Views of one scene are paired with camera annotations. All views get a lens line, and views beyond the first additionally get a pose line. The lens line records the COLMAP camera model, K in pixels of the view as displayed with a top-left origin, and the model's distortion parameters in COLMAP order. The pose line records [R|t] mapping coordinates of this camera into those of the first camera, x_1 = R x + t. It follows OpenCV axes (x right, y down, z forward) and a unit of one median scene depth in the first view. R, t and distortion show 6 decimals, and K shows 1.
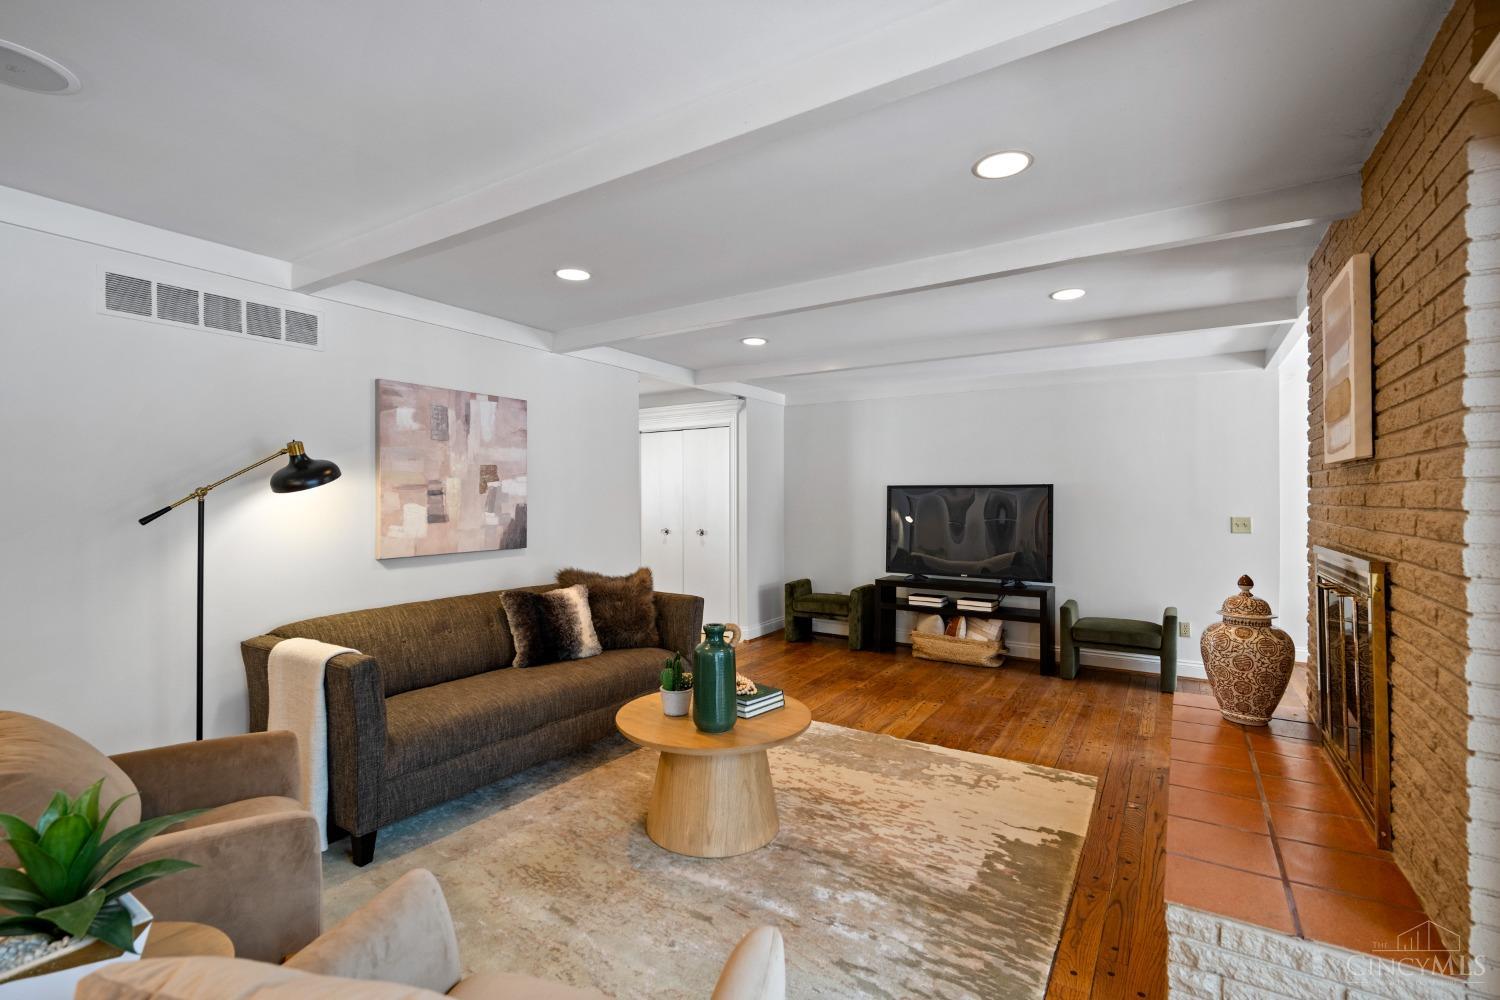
lens RADIAL K [[677.4, 0, 742.4], [0, 677.4, 495.2], [0, 0, 1]] dist [0.003633, -0.000713]
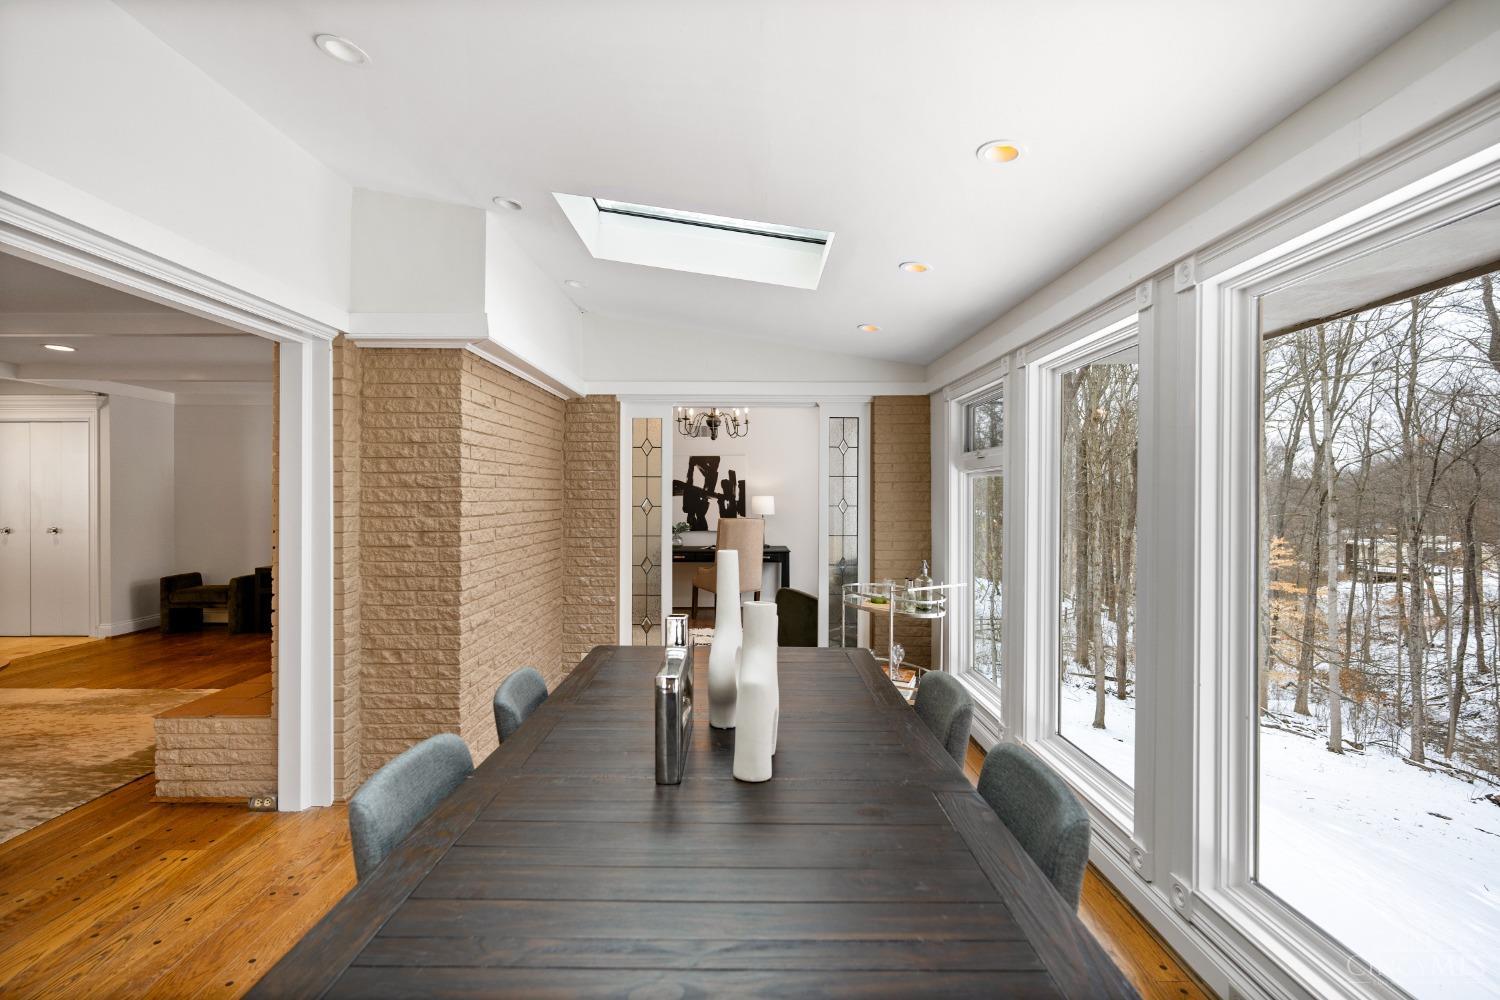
lens RADIAL K [[677.4, 0, 753.3], [0, 677.4, 498.0], [0, 0, 1]] dist [0.003633, -0.000713]
pose [[0.835725, 0.003267, 0.549138, 0.265978], [-0.006568, 0.999970, 0.004047, -0.001872], [-0.549108, -0.006989, 0.835722, -0.384335]]
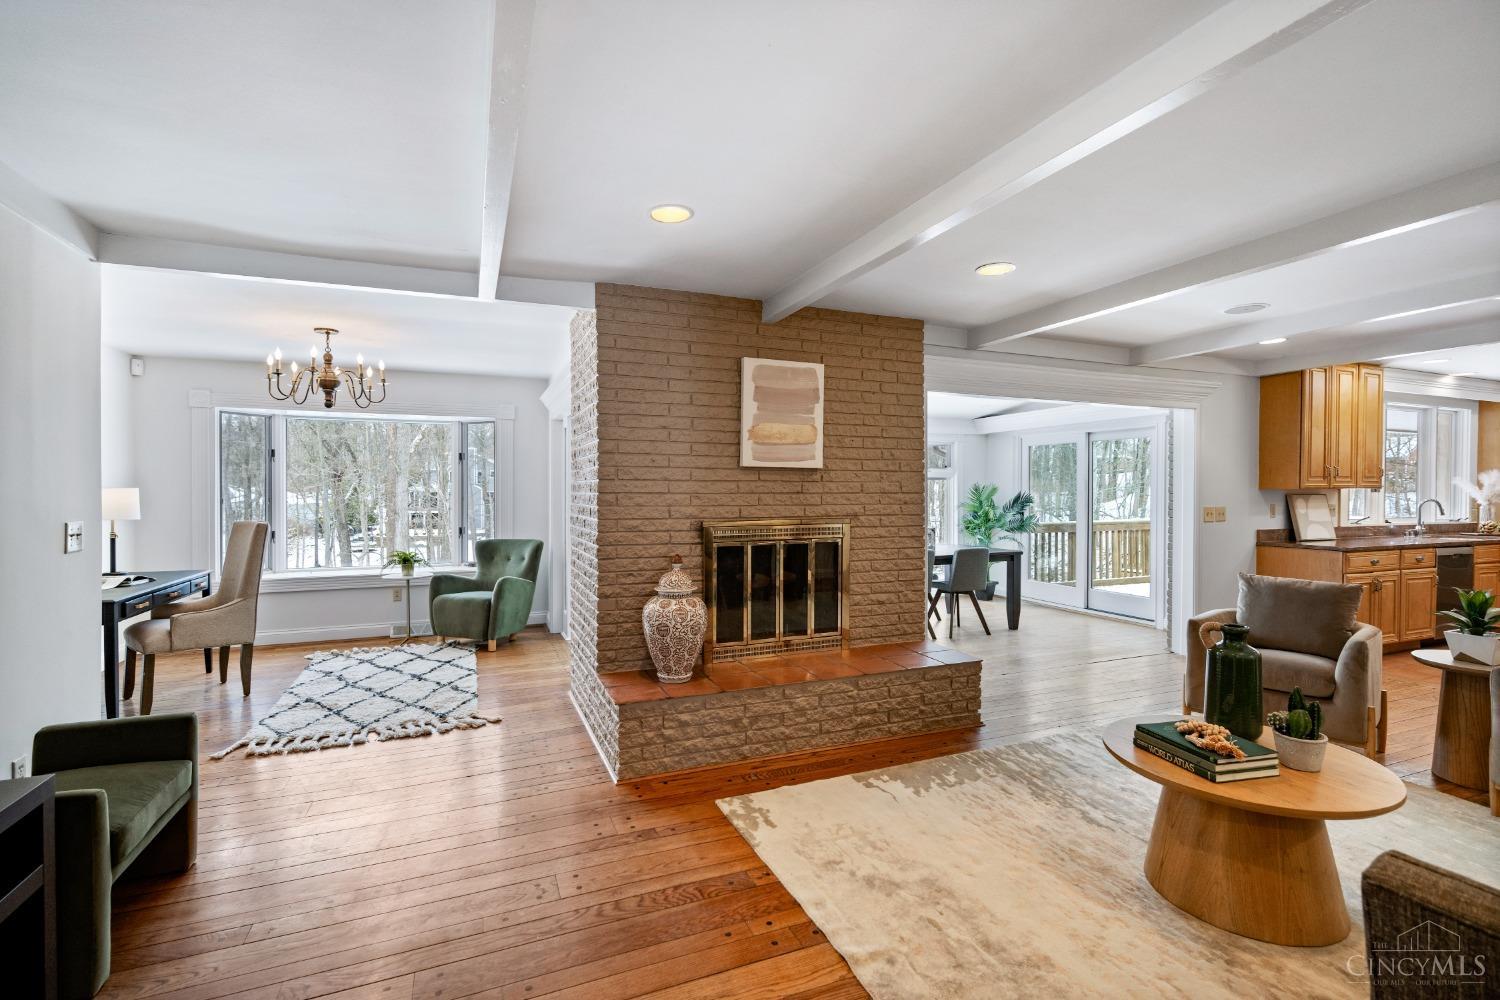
lens RADIAL K [[677.4, 0, 742.7], [0, 677.4, 498.9], [0, 0, 1]] dist [0.003633, -0.000713]
pose [[-0.821867, -0.006425, 0.569644, -0.007221], [-0.000056, 0.999937, 0.011198, 0.003991], [-0.569680, 0.009171, -0.821816, 0.933195]]
